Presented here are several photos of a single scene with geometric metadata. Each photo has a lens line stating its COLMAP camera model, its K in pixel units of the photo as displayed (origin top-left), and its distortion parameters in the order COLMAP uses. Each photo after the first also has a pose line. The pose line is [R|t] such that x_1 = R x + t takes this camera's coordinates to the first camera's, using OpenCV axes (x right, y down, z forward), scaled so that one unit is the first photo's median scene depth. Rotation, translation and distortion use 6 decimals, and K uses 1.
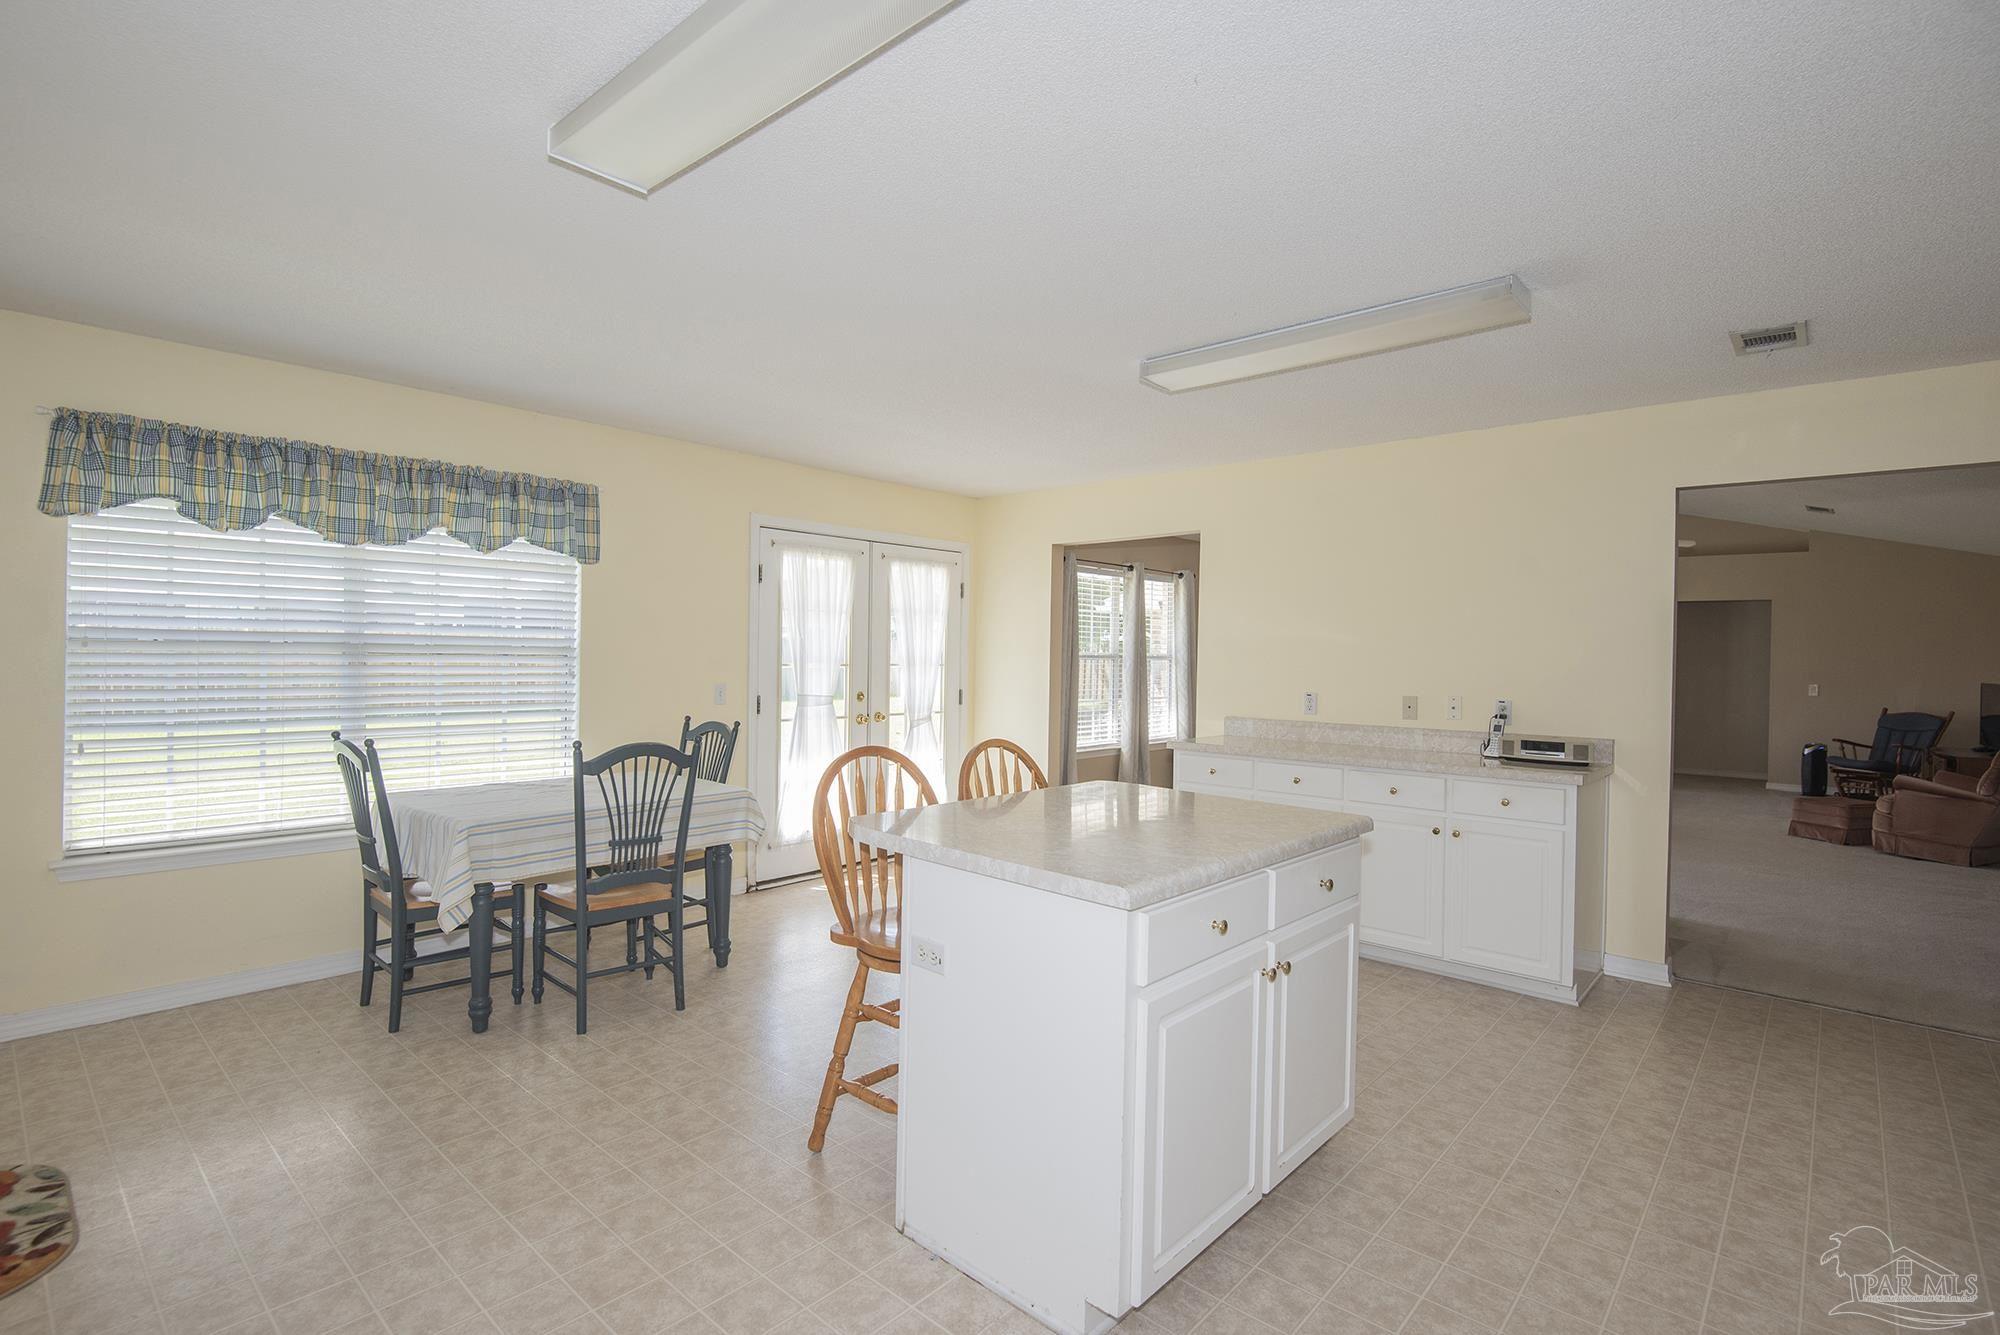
lens RADIAL K [[938.8, 0, 1000.0], [0, 938.8, 667.5], [0, 0, 1]] dist [0.013274, -0.022375]
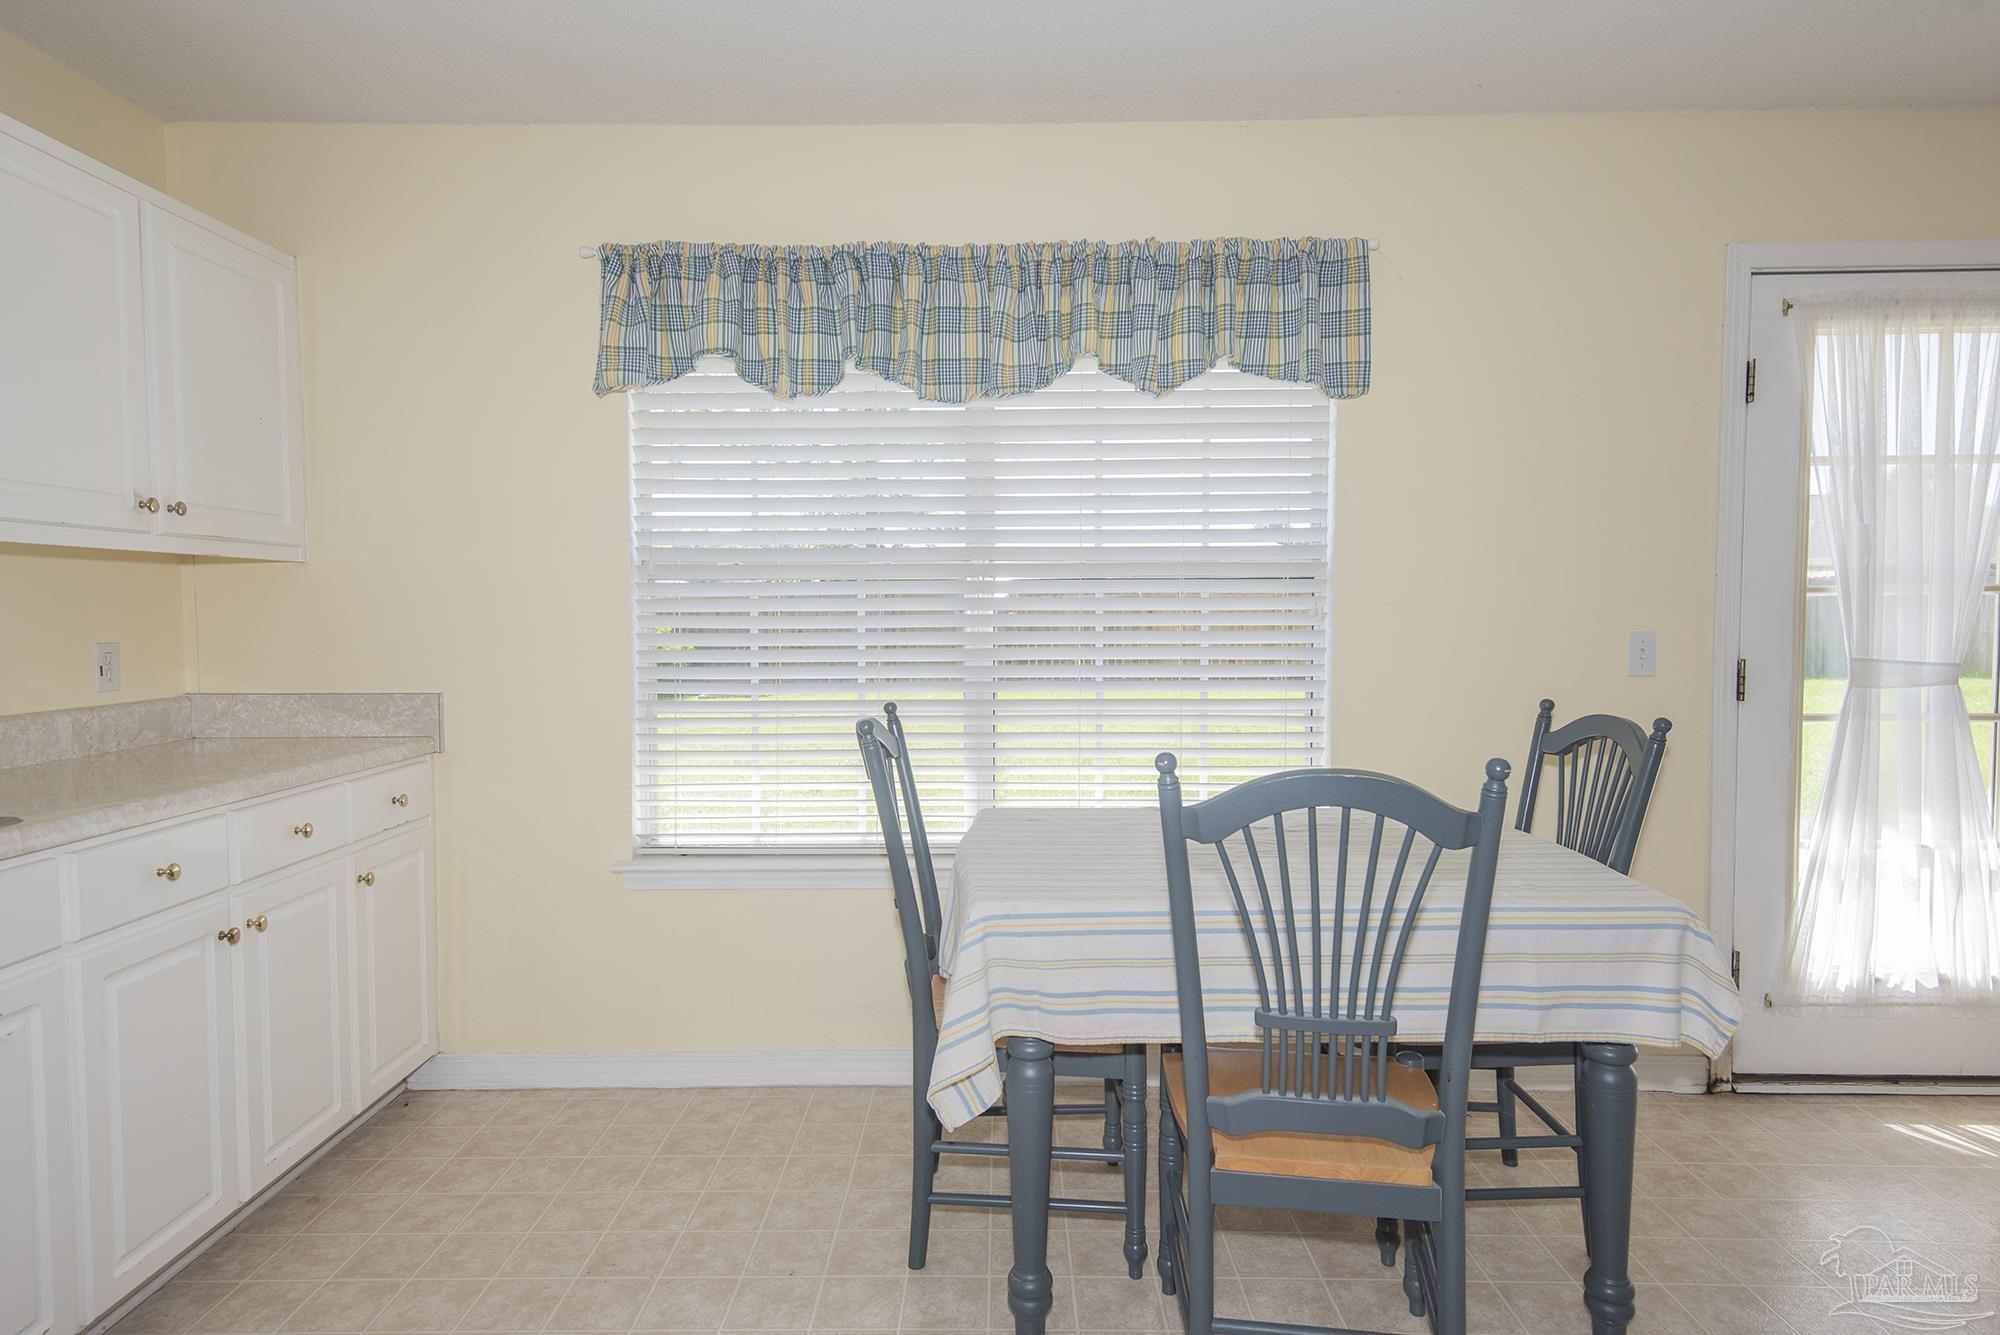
lens RADIAL K [[1268.7, 0, 879.5], [0, 1268.7, 672.4], [0, 0, 1]] dist [0.058022, -0.032746]
pose [[0.654611, 0.016021, -0.755796, -0.083367], [0.004160, 0.999684, 0.024795, 0.025693], [0.755955, -0.019375, 0.654337, 0.395367]]
